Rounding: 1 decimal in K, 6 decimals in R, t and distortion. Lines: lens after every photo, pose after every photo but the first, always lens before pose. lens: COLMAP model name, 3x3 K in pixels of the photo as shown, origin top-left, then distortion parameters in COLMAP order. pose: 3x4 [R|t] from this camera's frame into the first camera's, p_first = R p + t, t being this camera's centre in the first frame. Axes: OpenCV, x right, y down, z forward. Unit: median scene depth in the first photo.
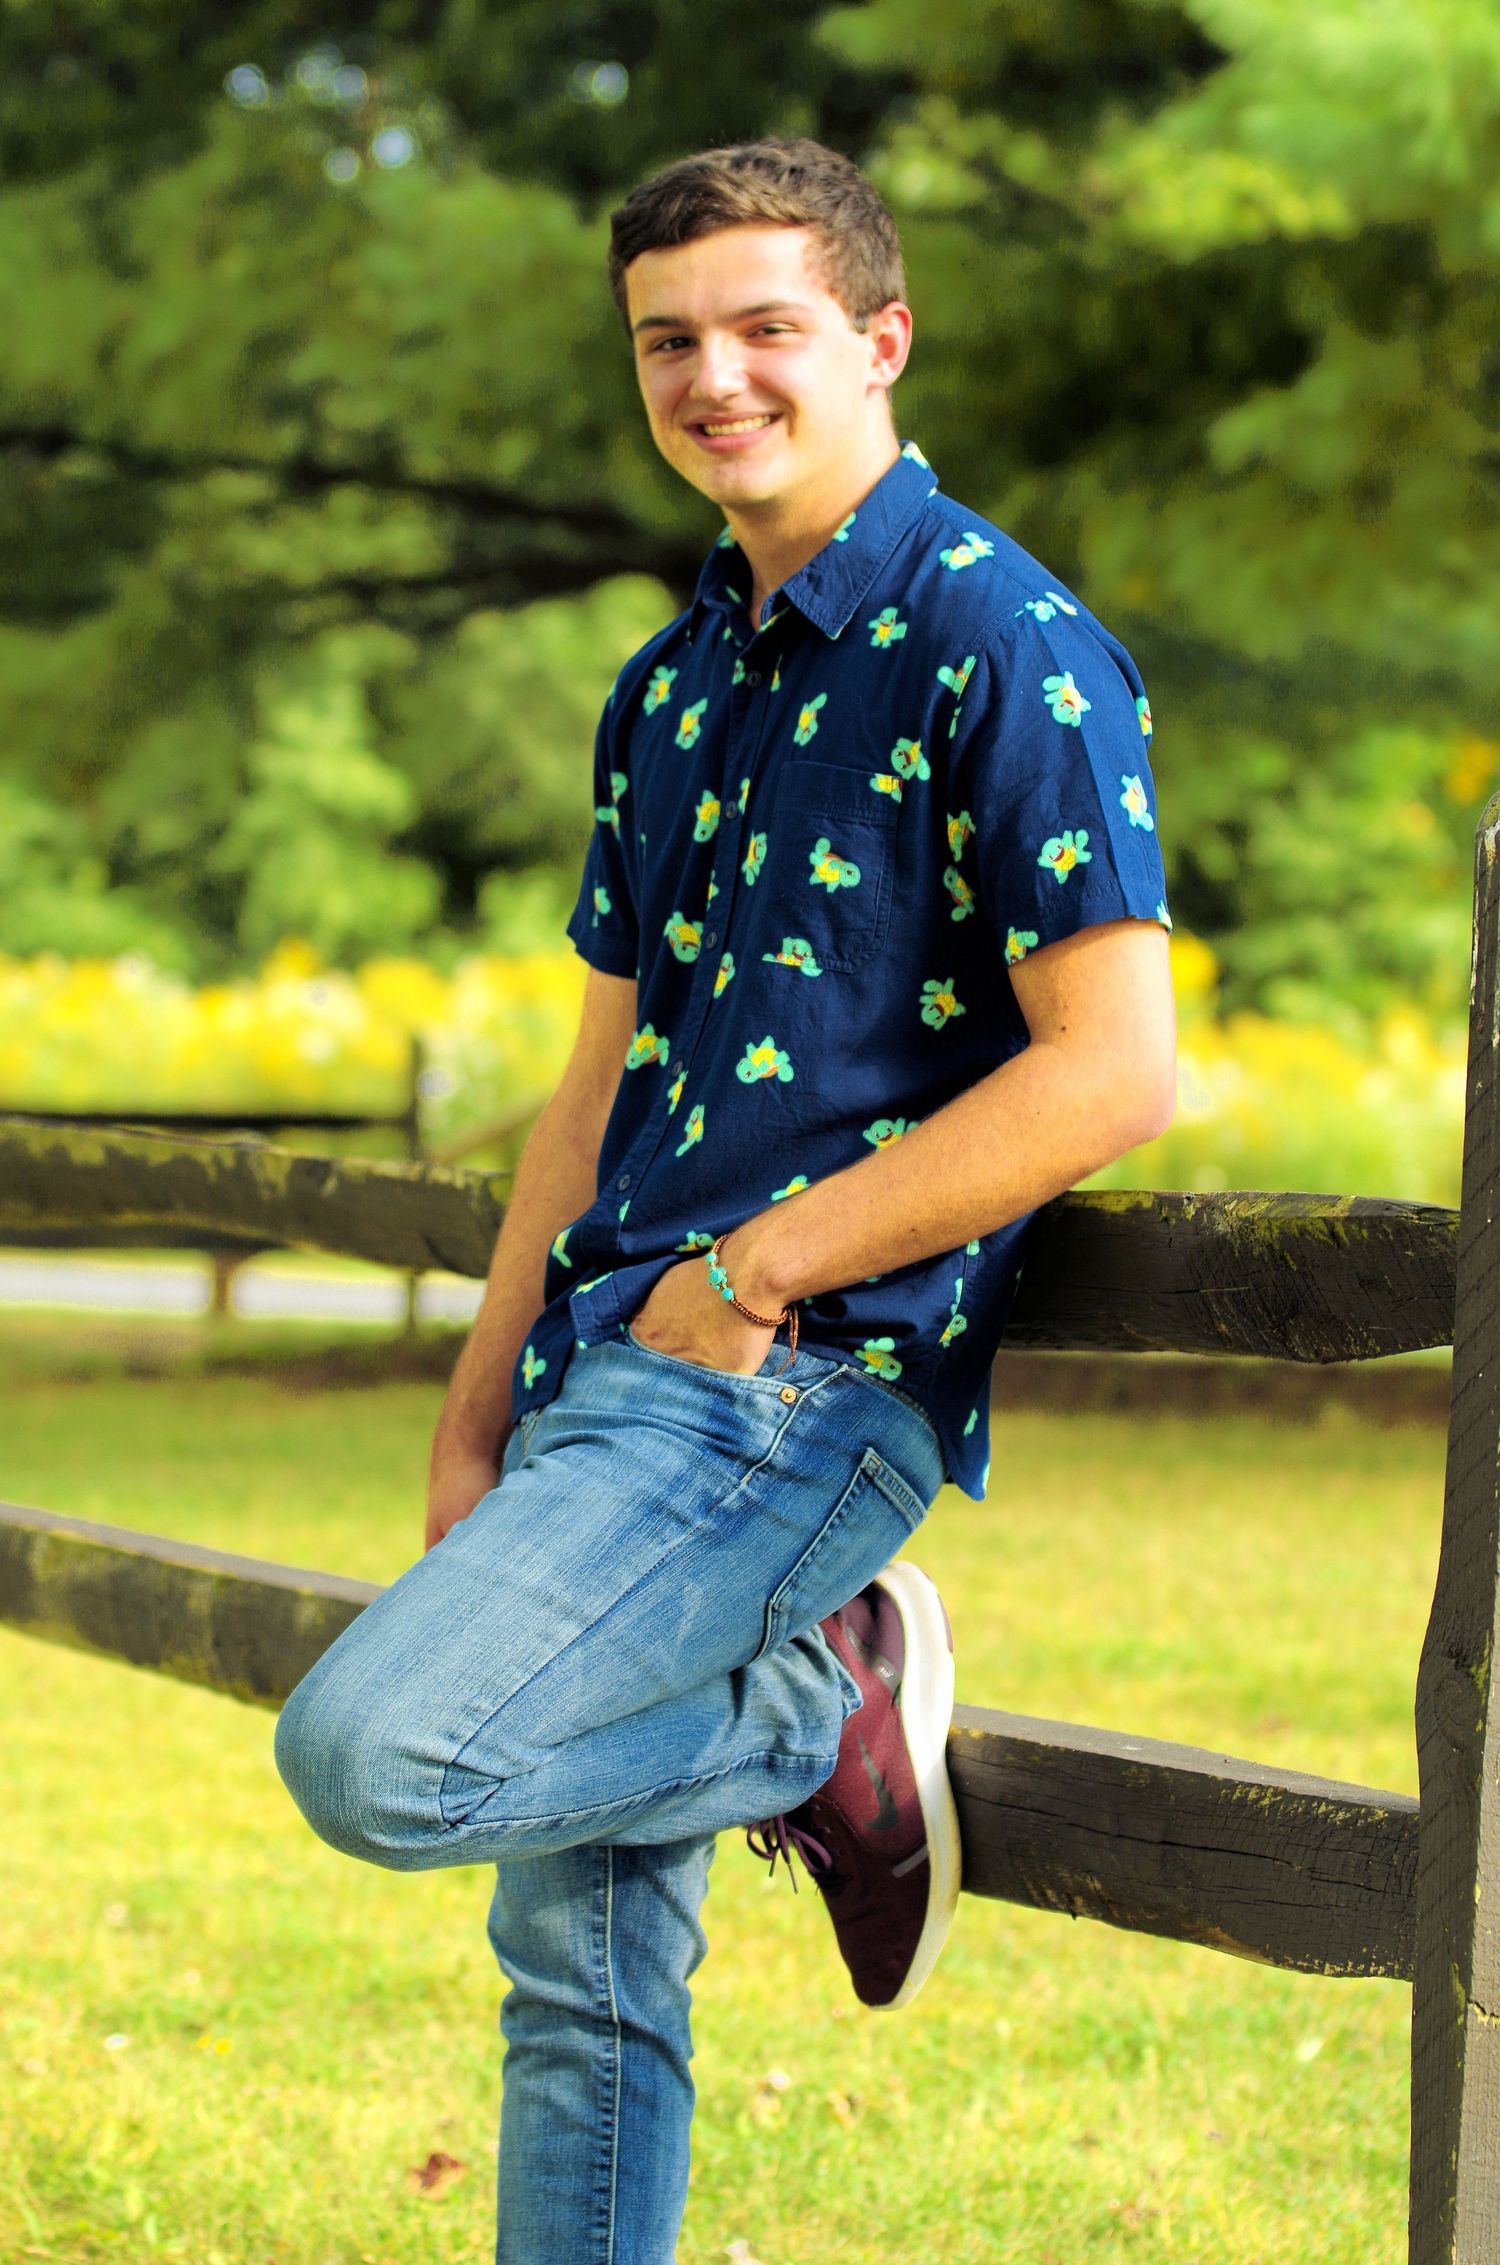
lens RADIAL K [[6665.8, 0, 750.0], [0, 6665.8, 1132.5], [0, 0, 1]] dist [-0.310645, -0.557973]
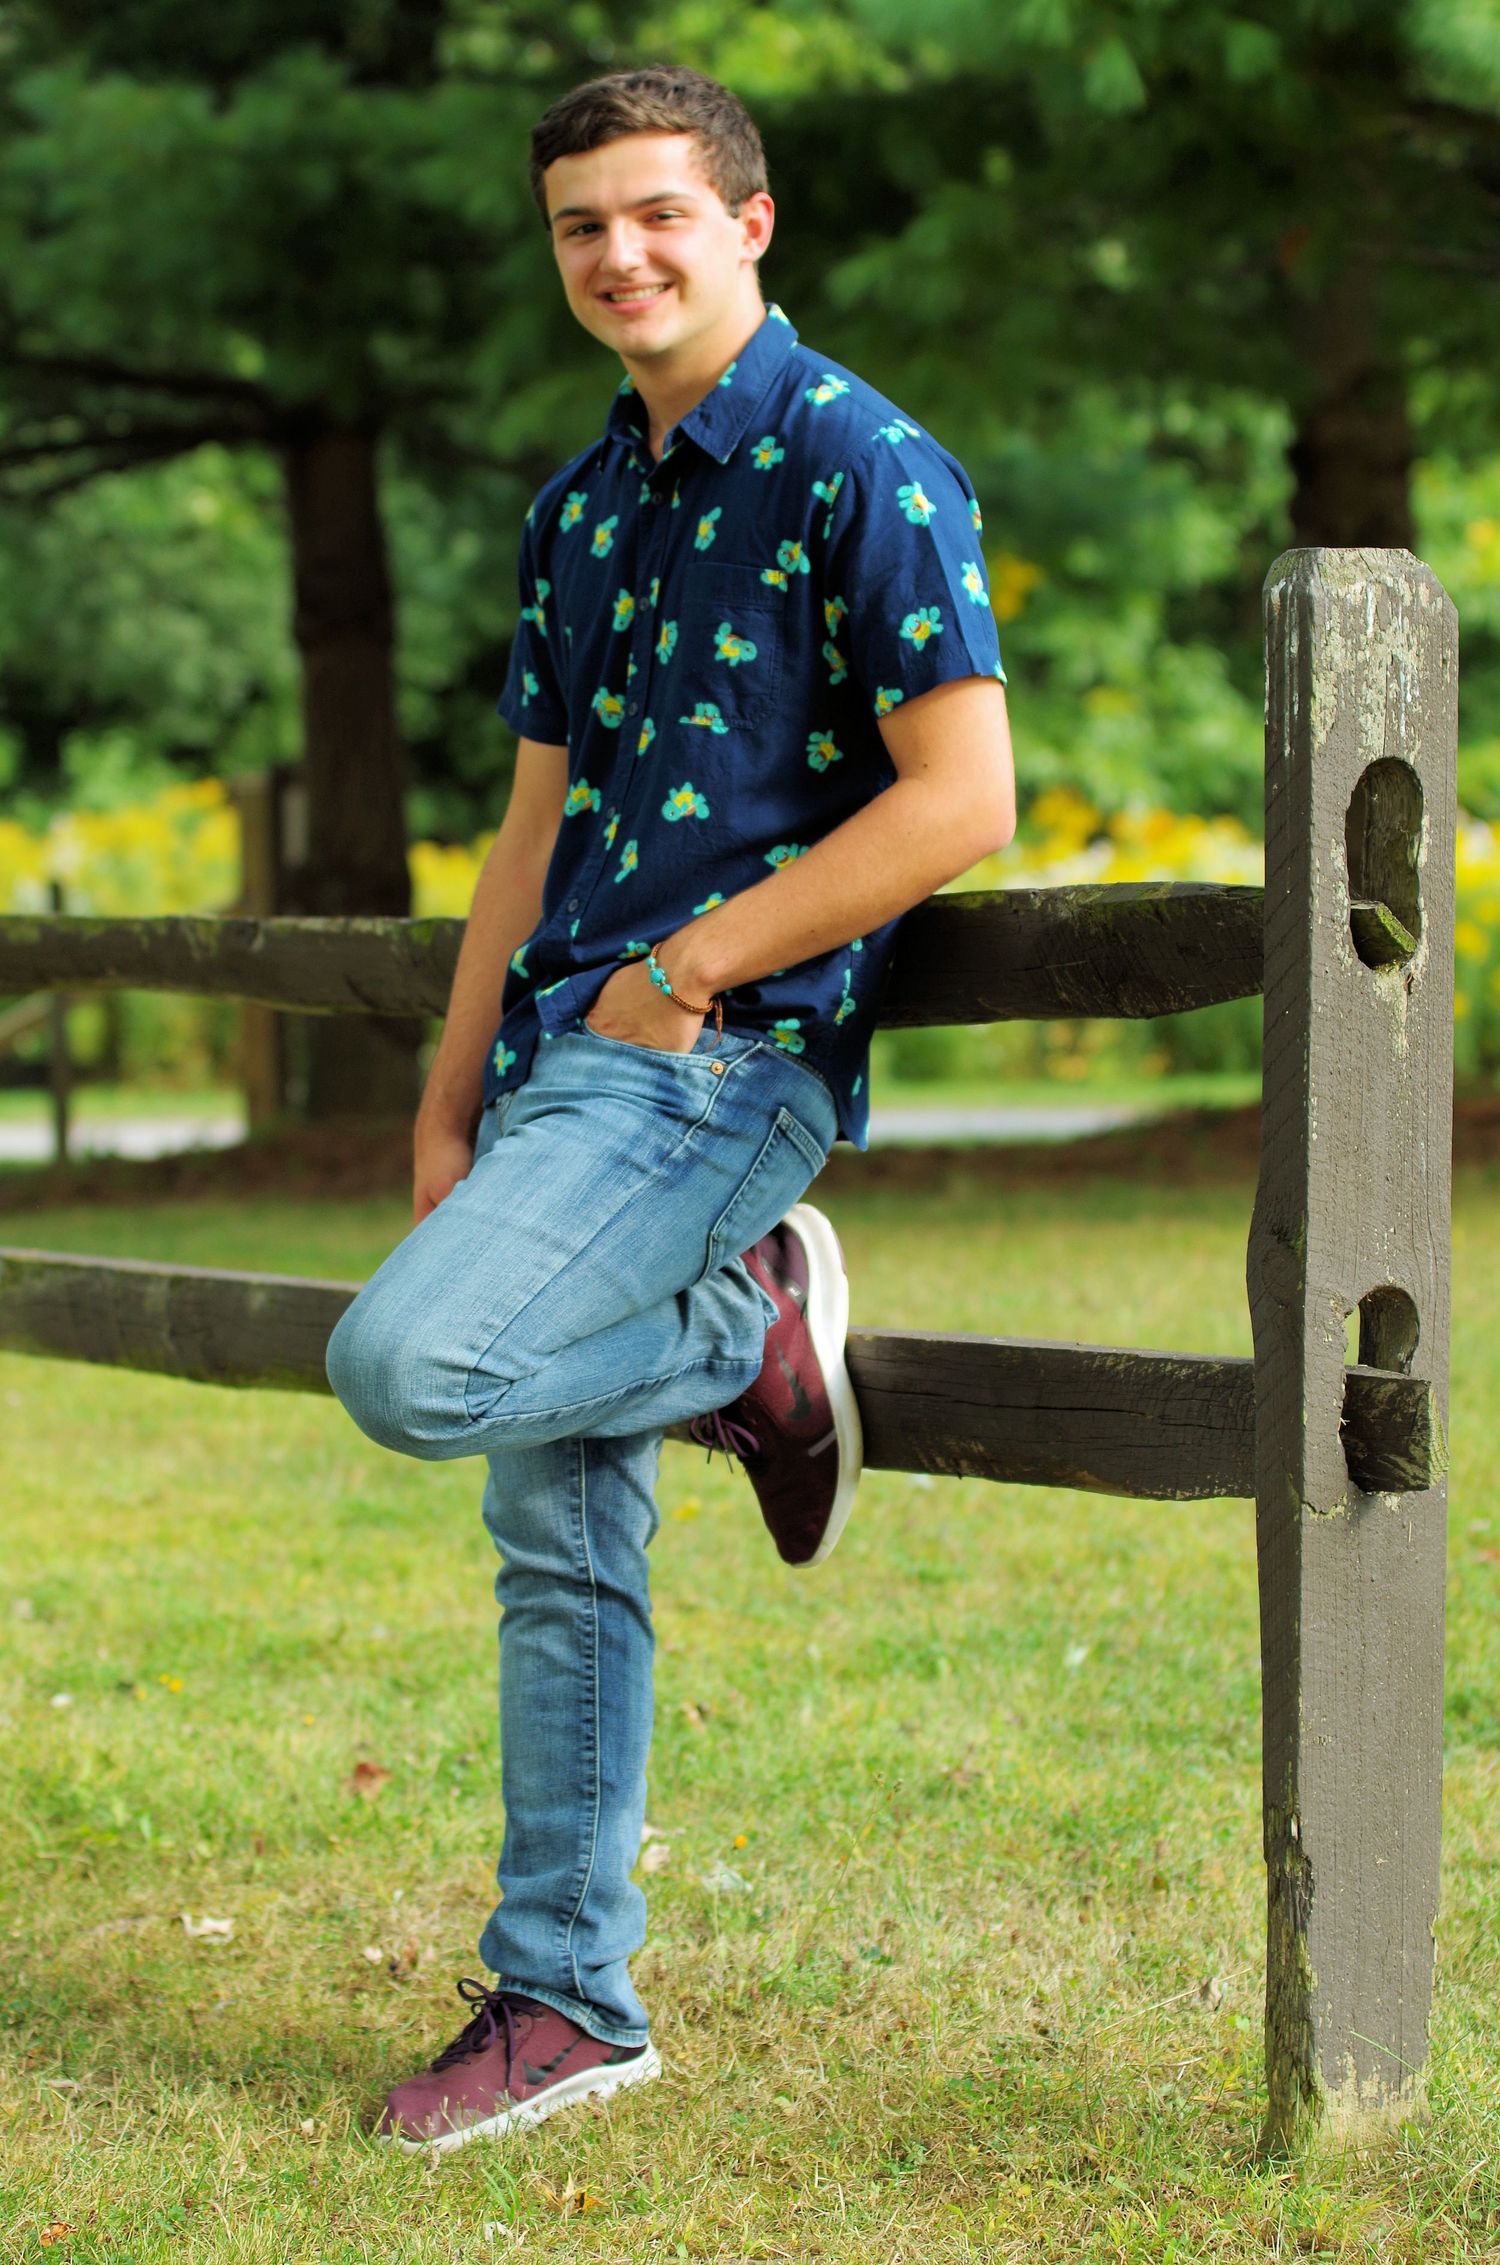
lens RADIAL K [[6544.0, 0, 750.0], [0, 6544.0, 1132.5], [0, 0, 1]] dist [-0.278198, 1.618582]
pose [[0.996583, -0.046168, 0.068490, -0.072363], [0.044504, 0.998681, 0.025621, 0.020133], [-0.069583, -0.022486, 0.997323, -0.226115]]
